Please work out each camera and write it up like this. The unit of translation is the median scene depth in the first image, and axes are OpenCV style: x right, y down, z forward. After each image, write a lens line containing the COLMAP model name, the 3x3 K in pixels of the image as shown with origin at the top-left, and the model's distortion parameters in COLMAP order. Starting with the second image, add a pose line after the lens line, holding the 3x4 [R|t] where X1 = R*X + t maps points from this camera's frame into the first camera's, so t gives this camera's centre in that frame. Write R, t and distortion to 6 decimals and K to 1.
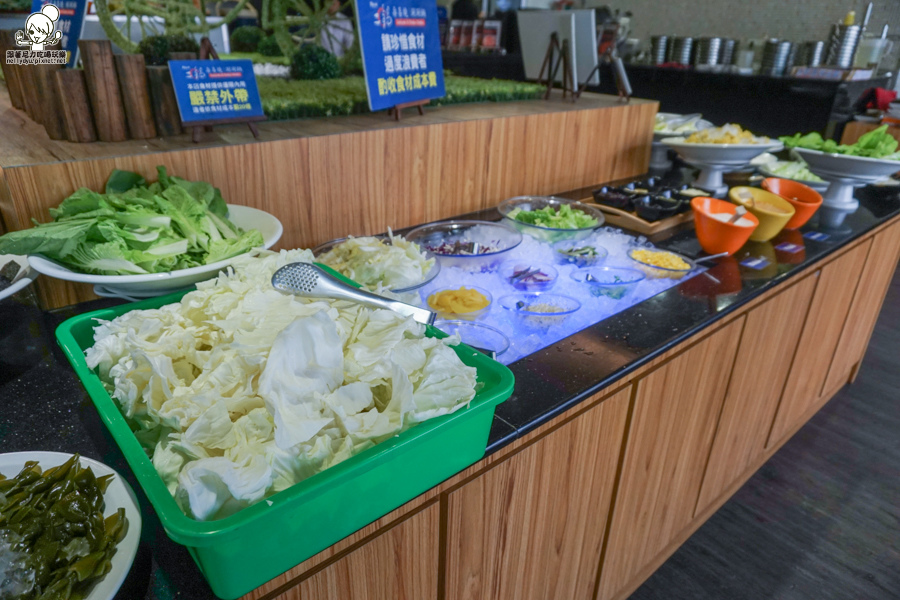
lens RADIAL K [[601.3, 0, 450.0], [0, 601.3, 300.0], [0, 0, 1]] dist [-0.022367, 0.027910]
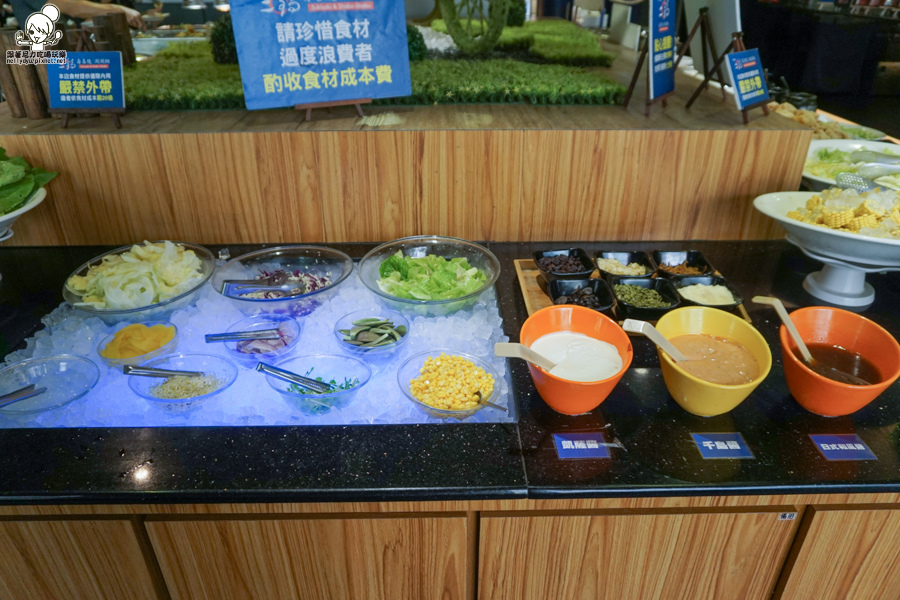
lens RADIAL K [[601.3, 0, 450.0], [0, 601.3, 300.0], [0, 0, 1]] dist [-0.022367, 0.027910]
pose [[0.755945, 0.287532, -0.588110, 0.671263], [-0.246621, 0.957273, 0.151017, -0.237004], [0.606404, 0.030880, 0.794557, 0.444652]]
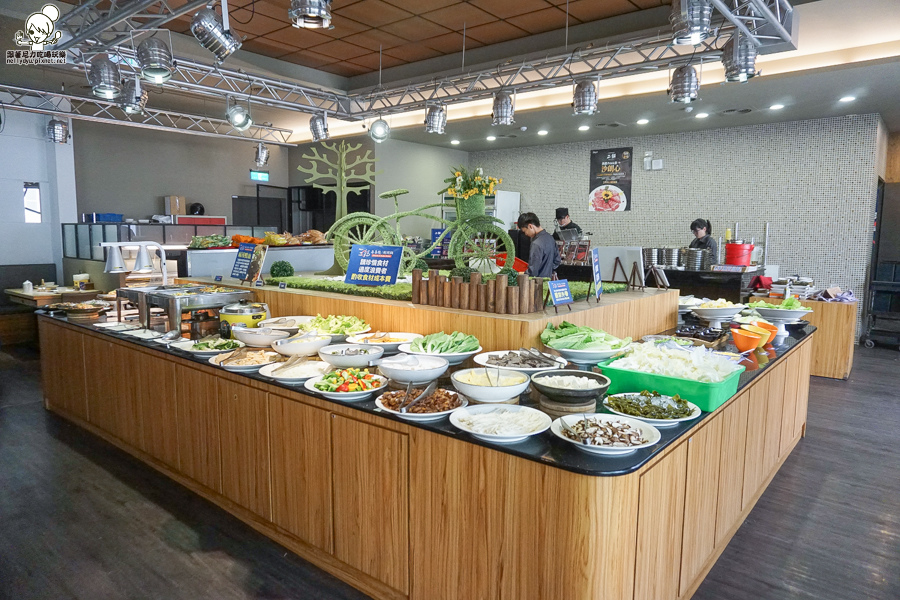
lens RADIAL K [[601.3, 0, 450.0], [0, 601.3, 300.0], [0, 0, 1]] dist [-0.022367, 0.027910]
pose [[0.986154, -0.042552, 0.160278, -0.986092], [0.089579, 0.950061, -0.298931, 0.304532], [-0.139553, 0.309149, 0.940719, -1.005400]]
